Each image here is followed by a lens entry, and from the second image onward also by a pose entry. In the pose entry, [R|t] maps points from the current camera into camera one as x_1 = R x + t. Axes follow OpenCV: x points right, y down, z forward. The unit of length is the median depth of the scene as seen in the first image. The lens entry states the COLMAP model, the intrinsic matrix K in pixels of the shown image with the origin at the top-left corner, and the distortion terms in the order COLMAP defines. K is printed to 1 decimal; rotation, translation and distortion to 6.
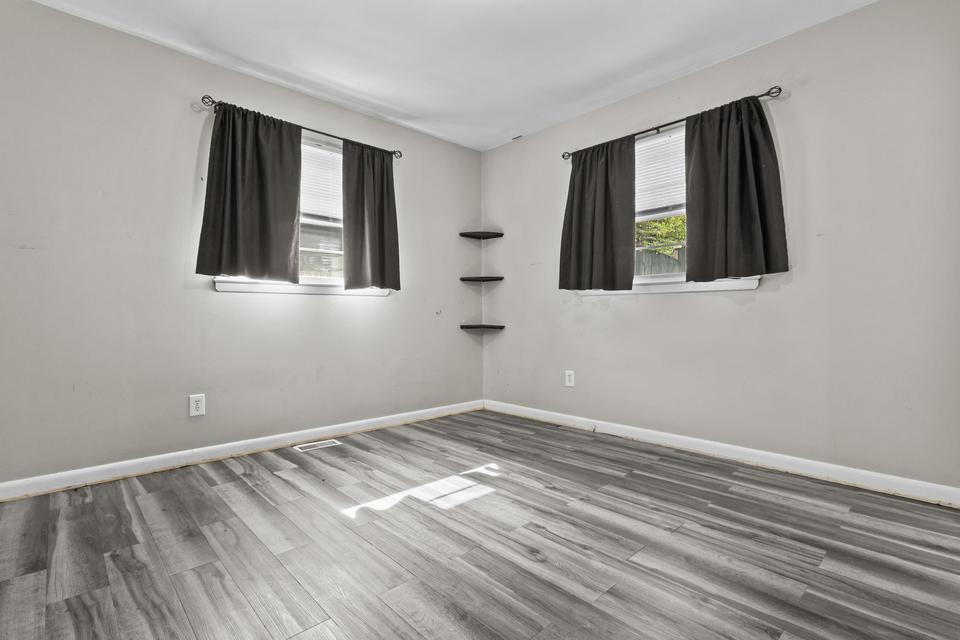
lens RADIAL K [[447.3, 0, 480.0], [0, 447.3, 320.0], [0, 0, 1]] dist [0.001440, 0.000152]
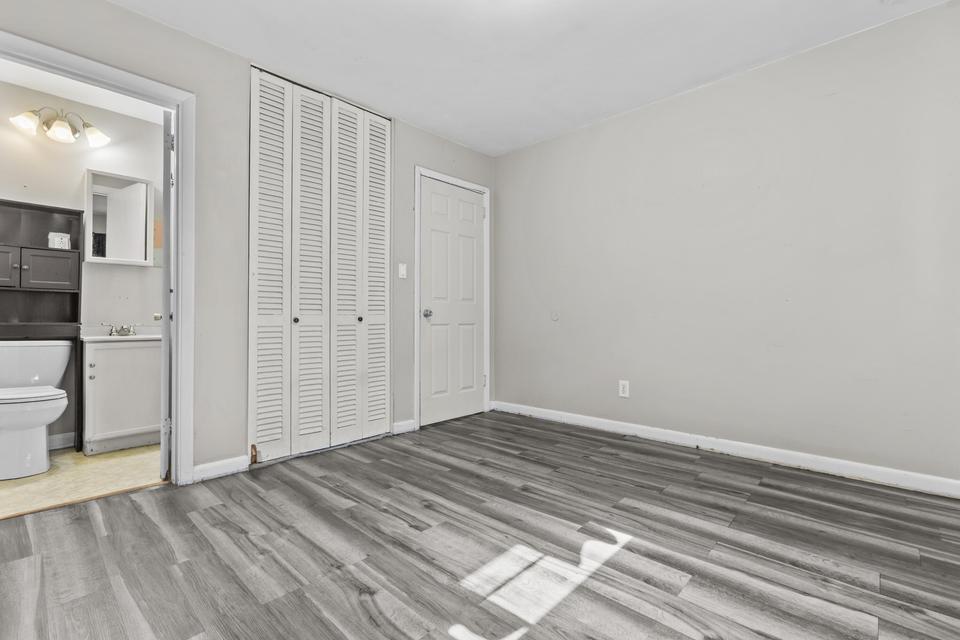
lens RADIAL K [[436.7, 0, 476.7], [0, 436.7, 316.0], [0, 0, 1]] dist [-0.001468, 0.001548]
pose [[-0.998738, 0.003907, -0.050063, 0.038476], [0.003431, 0.999948, 0.009591, -0.024079], [0.050098, 0.009408, -0.998700, 1.898823]]
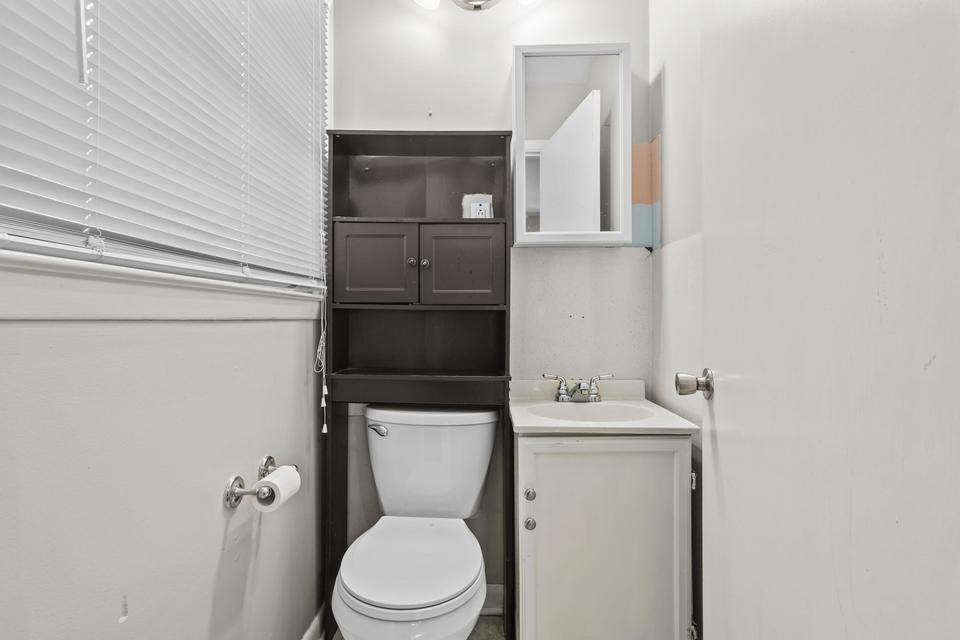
lens RADIAL K [[436.7, 0, 476.7], [0, 436.7, 316.0], [0, 0, 1]] dist [-0.001468, 0.001548]
pose [[-0.722802, 0.006492, 0.691024, 0.876449], [0.014516, 0.999878, 0.005791, -0.090565], [-0.690902, 0.014217, -0.722808, 0.872035]]
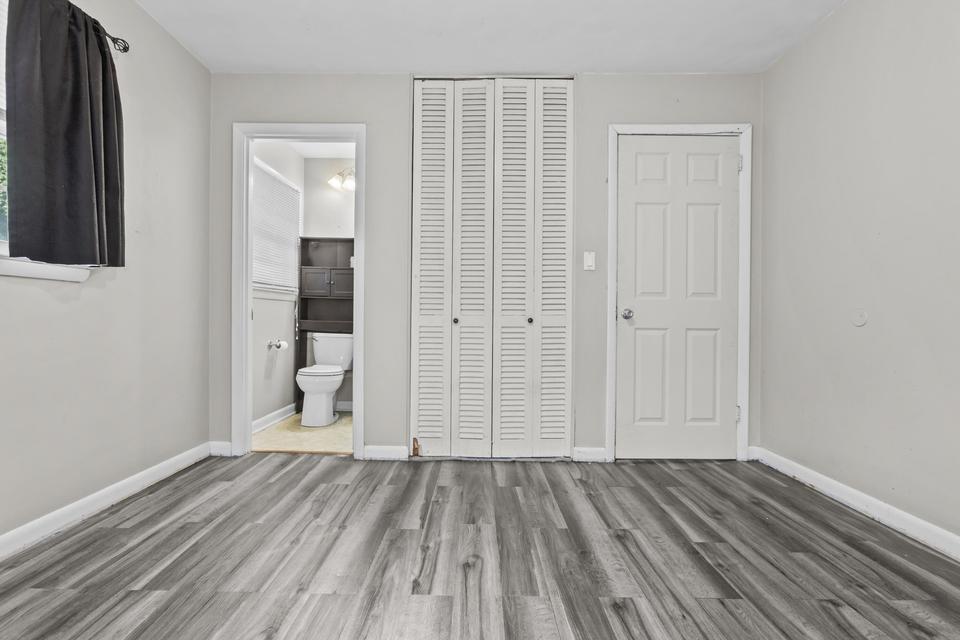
lens RADIAL K [[431.1, 0, 471.8], [0, 431.1, 322.5], [0, 0, 1]] dist [-0.004537, 0.000595]
pose [[-0.714103, -0.006918, 0.700007, -0.446835], [0.004110, 0.999893, 0.014074, -0.012012], [-0.700029, 0.012927, -0.713998, 1.401770]]
